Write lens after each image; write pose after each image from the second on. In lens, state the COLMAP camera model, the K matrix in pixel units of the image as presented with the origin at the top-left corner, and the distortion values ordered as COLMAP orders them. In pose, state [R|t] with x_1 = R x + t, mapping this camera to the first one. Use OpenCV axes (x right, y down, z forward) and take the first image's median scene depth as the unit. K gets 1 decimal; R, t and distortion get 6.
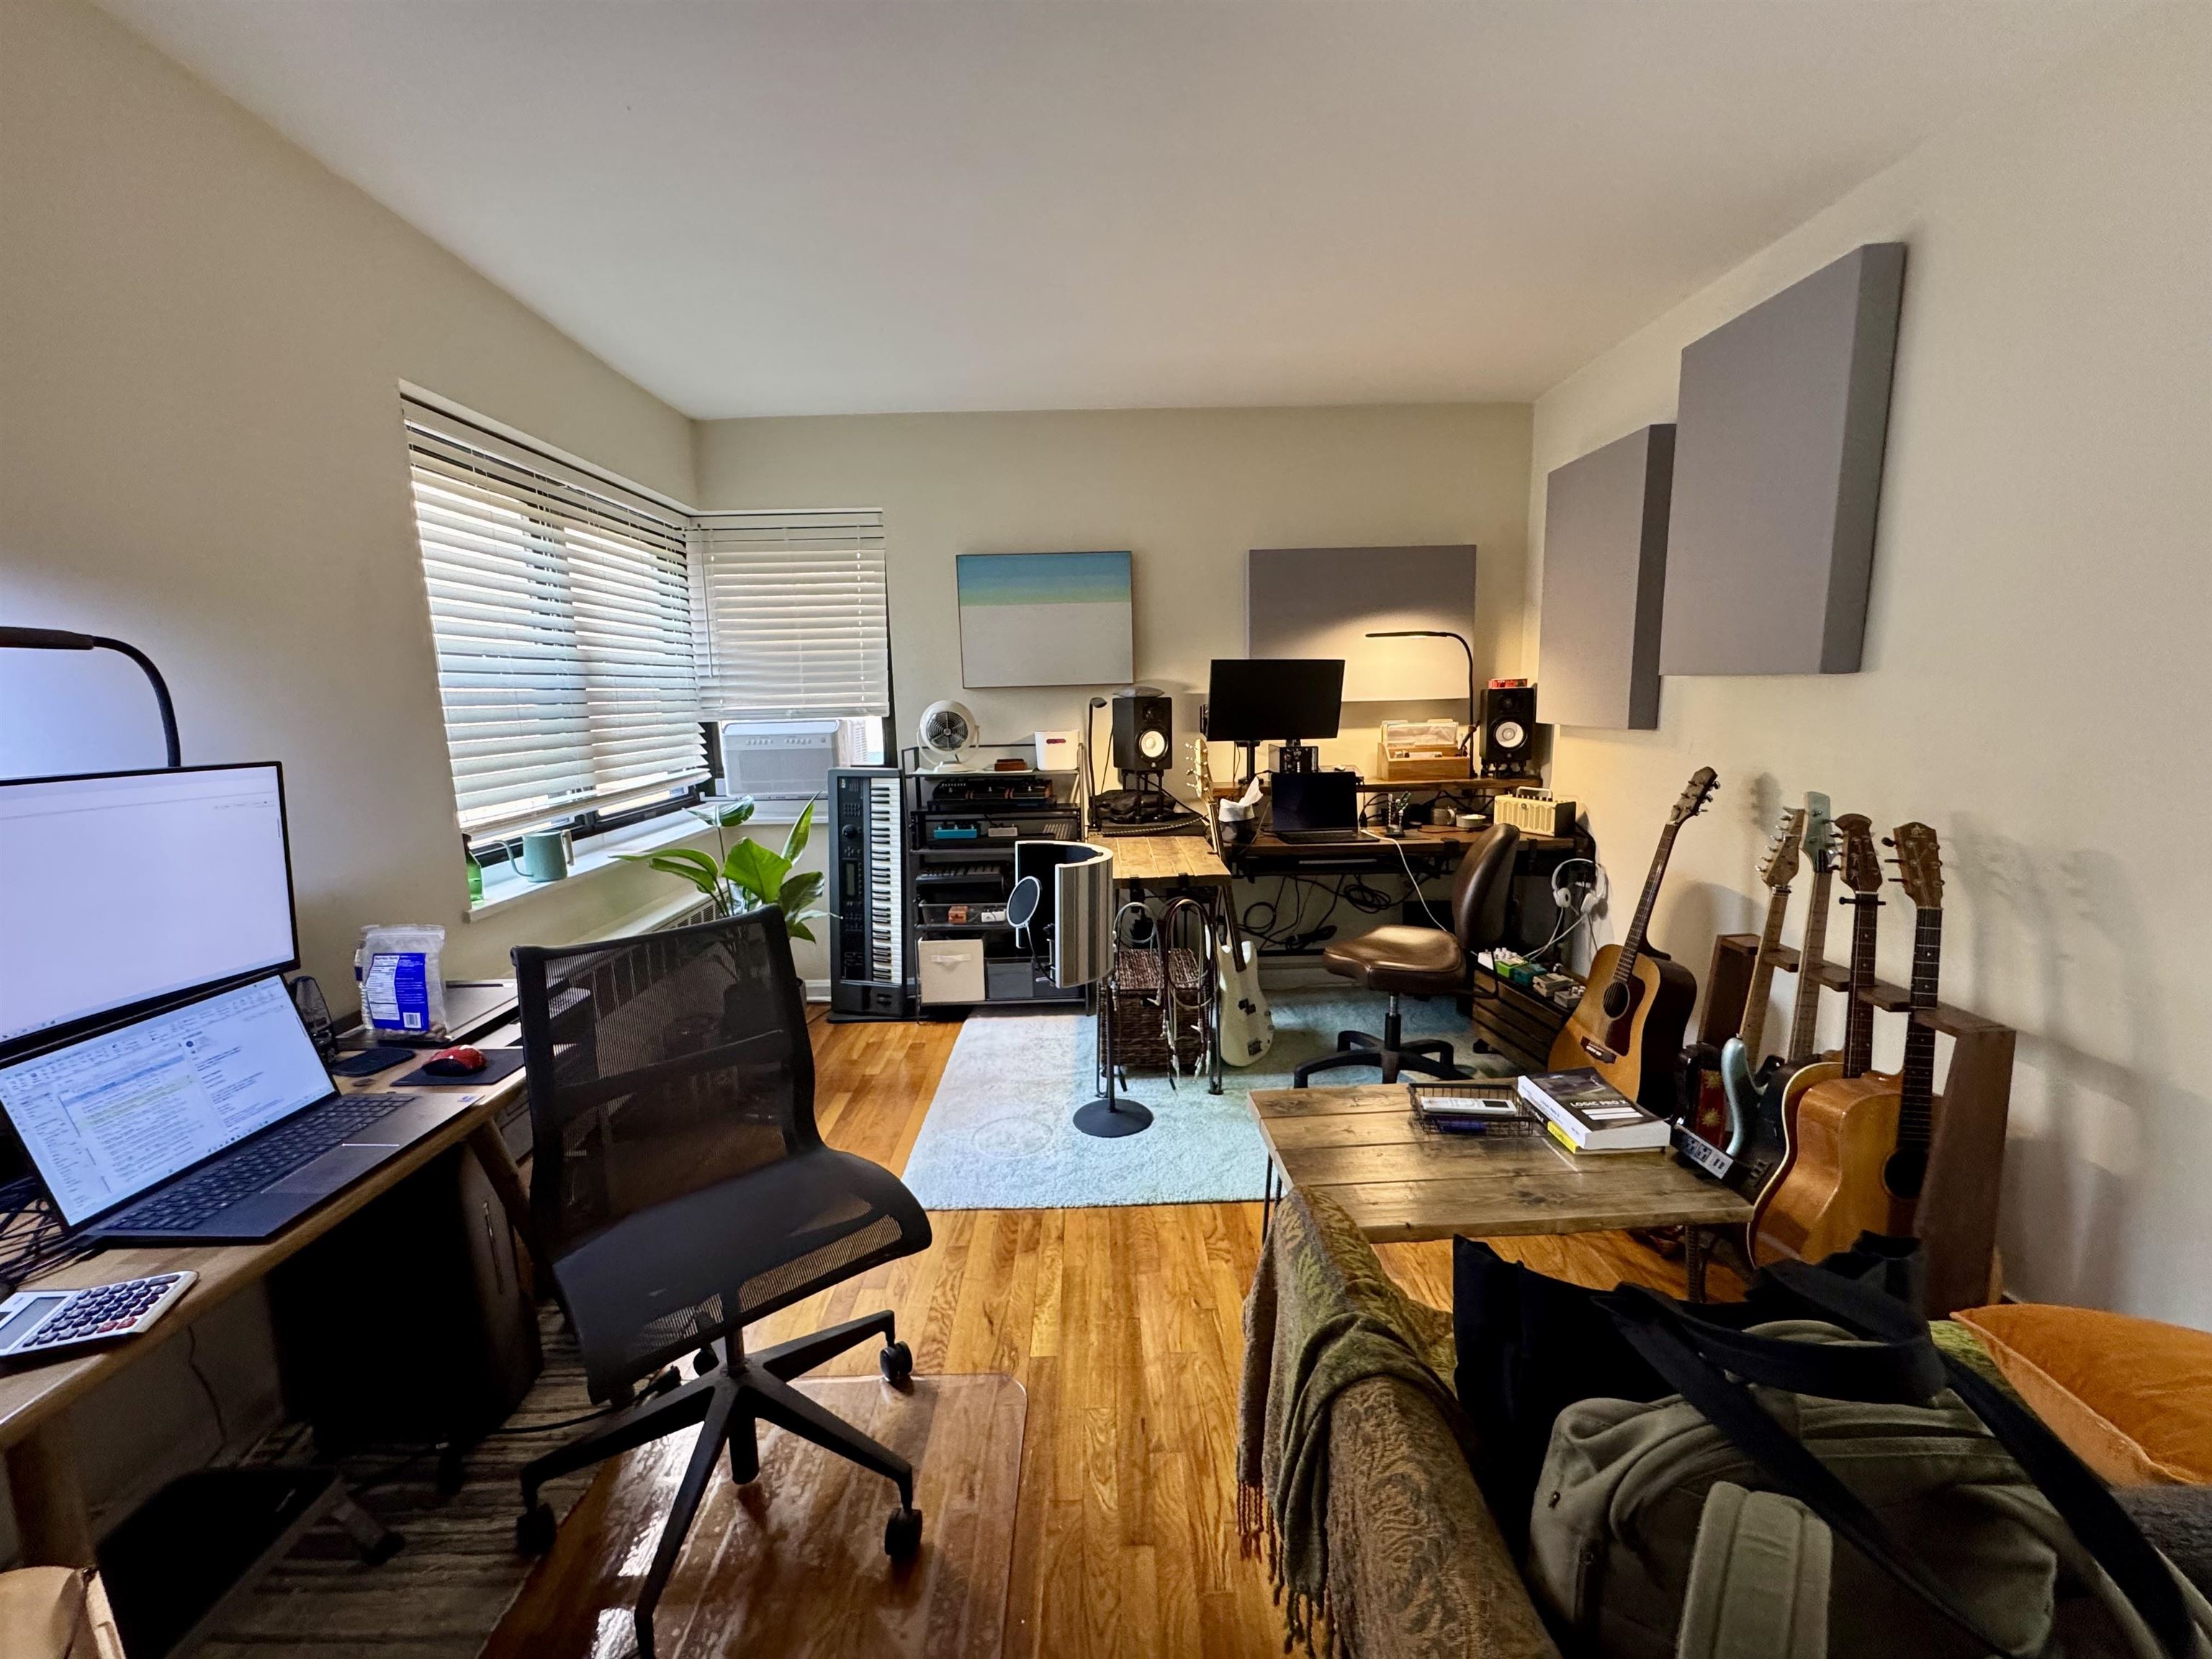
lens RADIAL K [[882.1, 0, 1106.5], [0, 882.1, 825.7], [0, 0, 1]] dist [-0.002109, 0.000014]
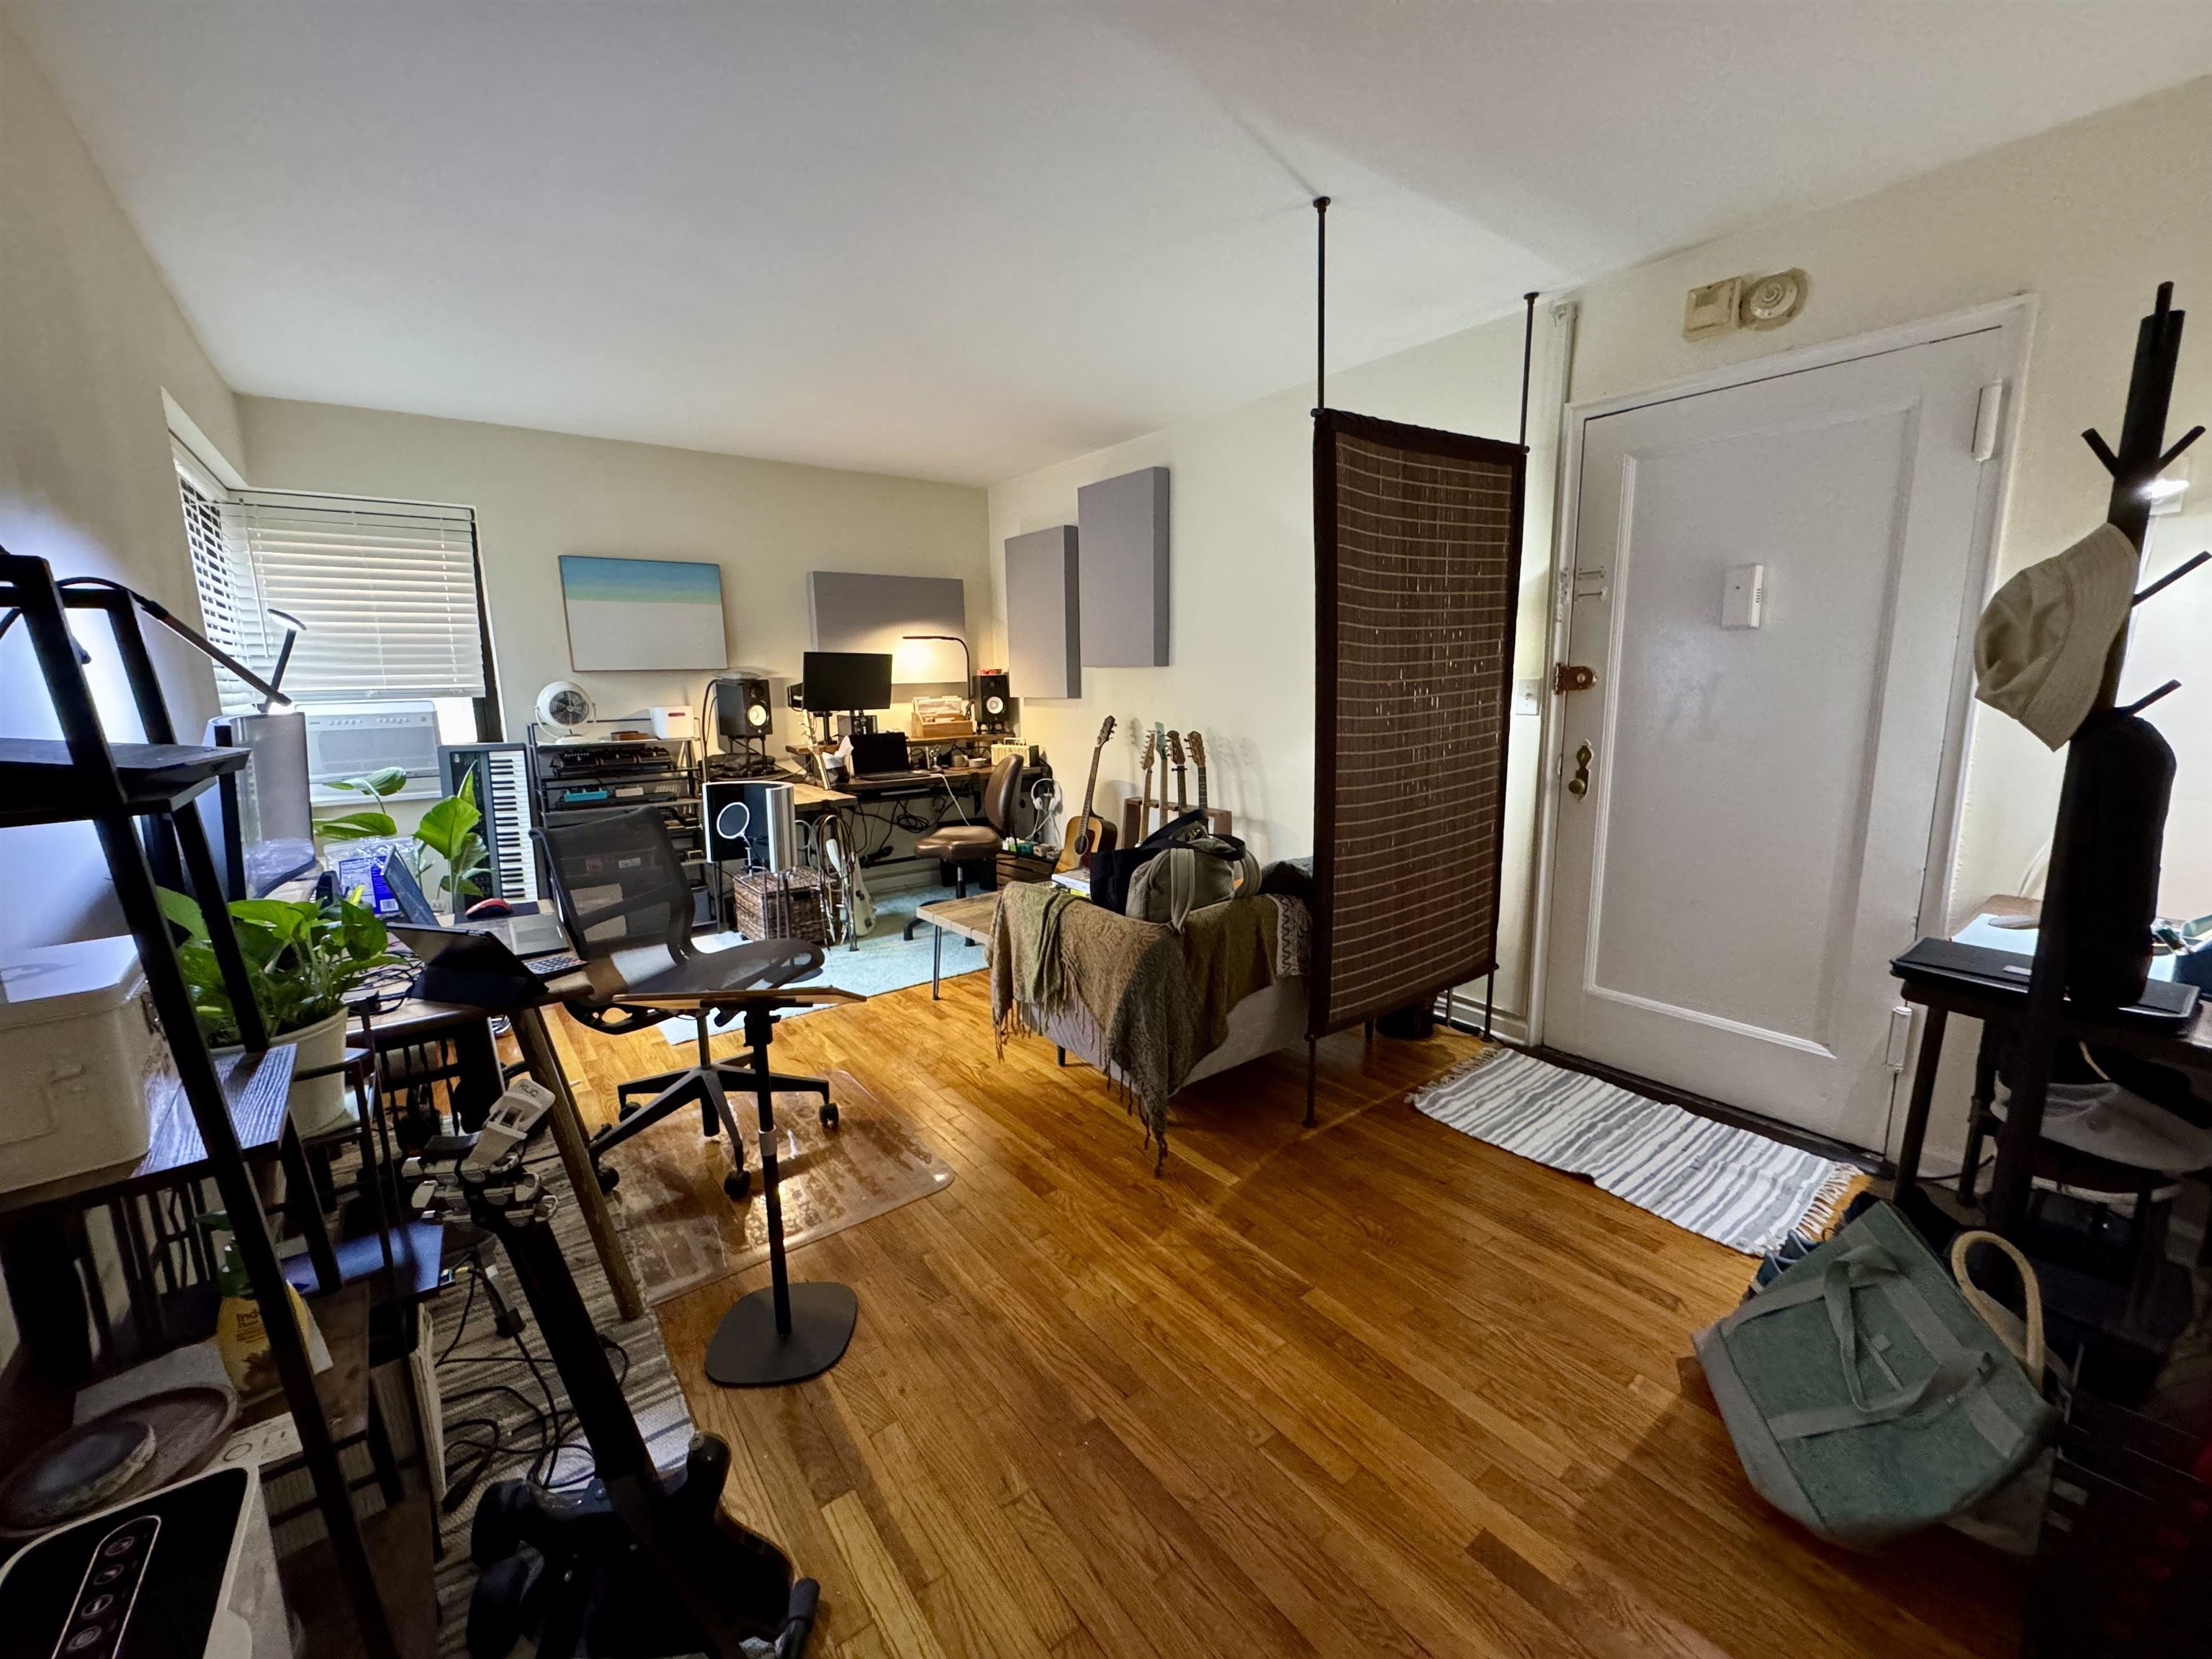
lens RADIAL K [[882.1, 0, 1106.5], [0, 882.1, 825.7], [0, 0, 1]] dist [-0.002109, 0.000014]
pose [[0.797969, -0.093023, 0.595477, -0.326831], [0.089199, 0.995364, 0.035961, 0.068974], [-0.596061, 0.024420, 0.802567, -0.350685]]
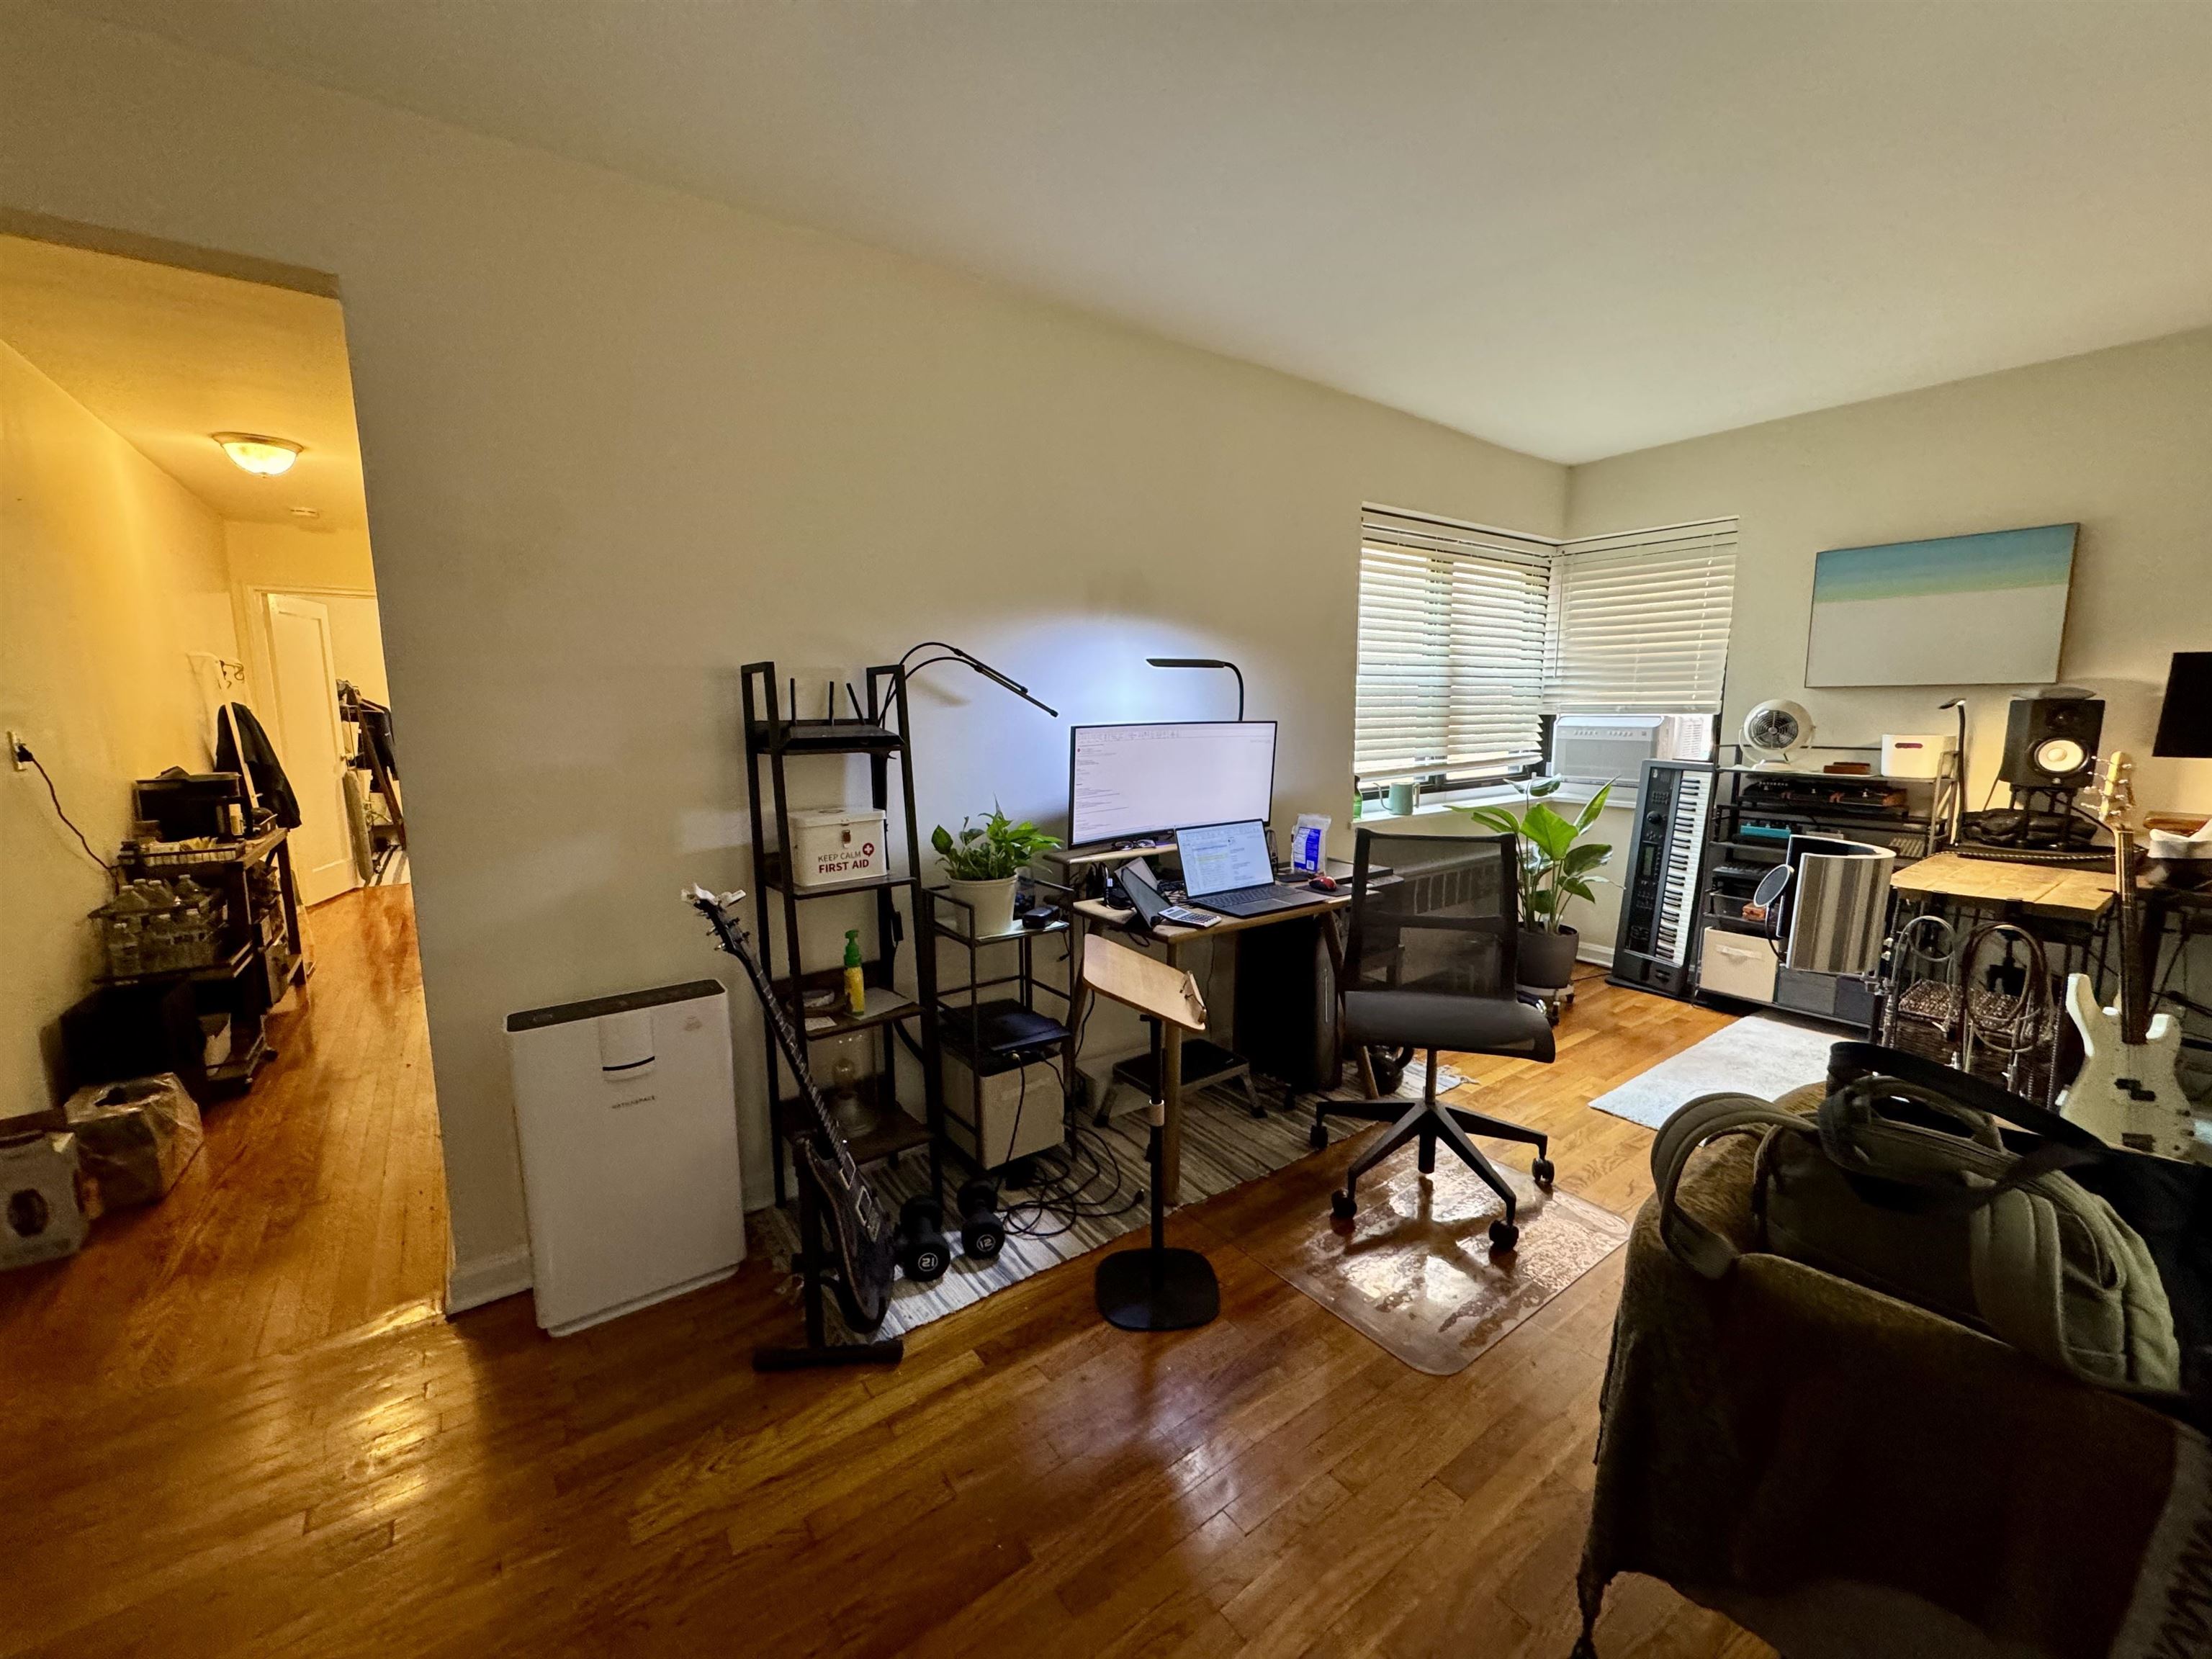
lens RADIAL K [[882.1, 0, 1106.5], [0, 882.1, 825.7], [0, 0, 1]] dist [-0.002109, 0.000014]
pose [[0.582090, 0.129888, -0.802684, 0.202392], [-0.128869, 0.989419, 0.066652, 0.032893], [0.802848, 0.064644, 0.592669, -0.205770]]
